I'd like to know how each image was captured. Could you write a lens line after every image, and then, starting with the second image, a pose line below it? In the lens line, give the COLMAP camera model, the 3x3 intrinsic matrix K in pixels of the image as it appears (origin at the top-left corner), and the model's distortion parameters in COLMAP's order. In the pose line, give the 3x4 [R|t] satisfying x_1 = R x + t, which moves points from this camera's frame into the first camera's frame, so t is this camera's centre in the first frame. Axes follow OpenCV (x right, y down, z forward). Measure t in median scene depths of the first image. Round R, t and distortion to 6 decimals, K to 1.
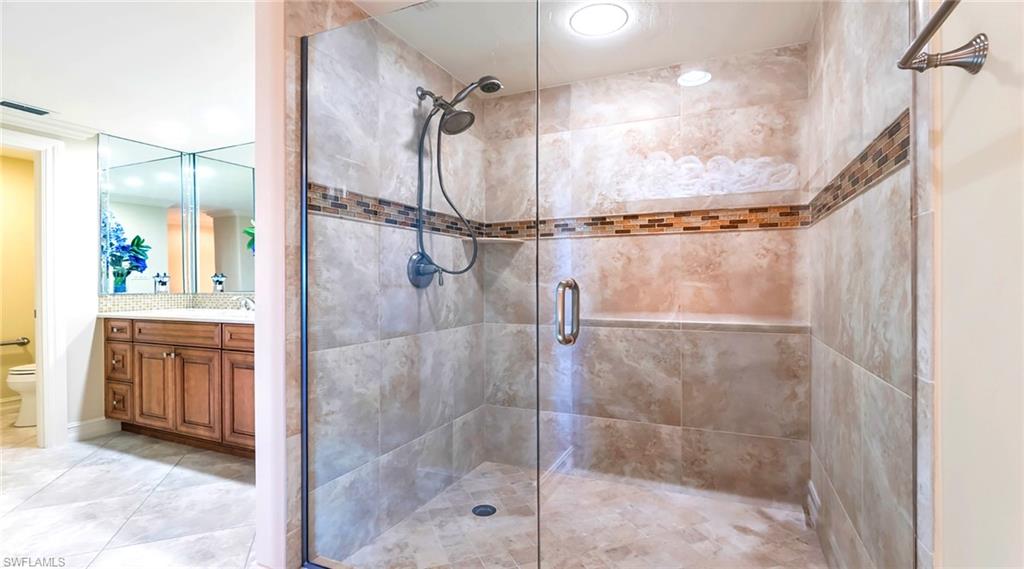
lens RADIAL K [[491.8, 0, 515.3], [0, 491.8, 283.0], [0, 0, 1]] dist [0.000227, -0.000735]
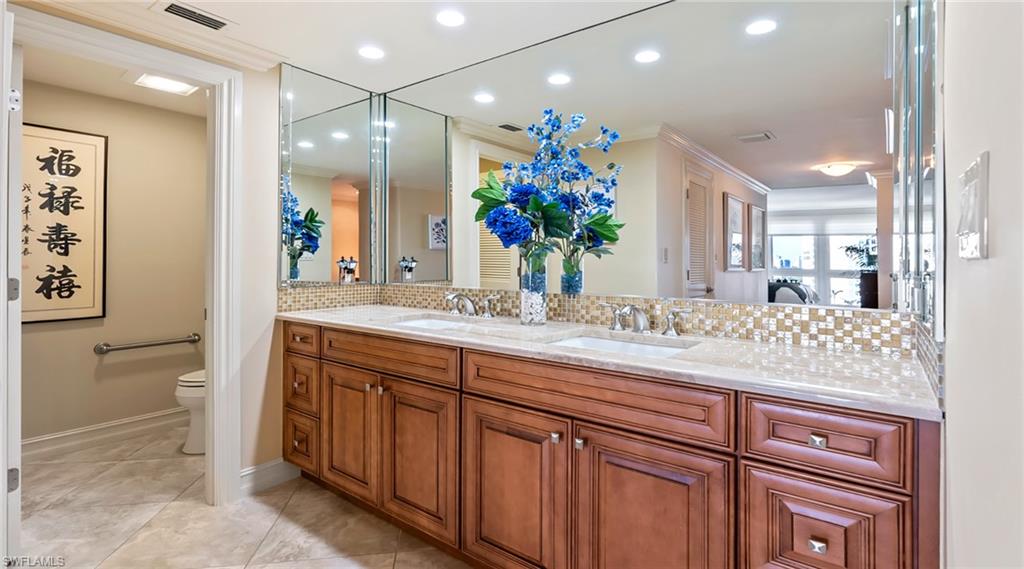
lens RADIAL K [[491.8, 0, 474.5], [0, 491.8, 256.6], [0, 0, 1]] dist [0.000227, -0.000735]
pose [[0.961350, 0.010693, -0.275122, -0.385084], [-0.012064, 0.999922, -0.003292, -0.023345], [0.275066, 0.006484, 0.961404, 0.399382]]
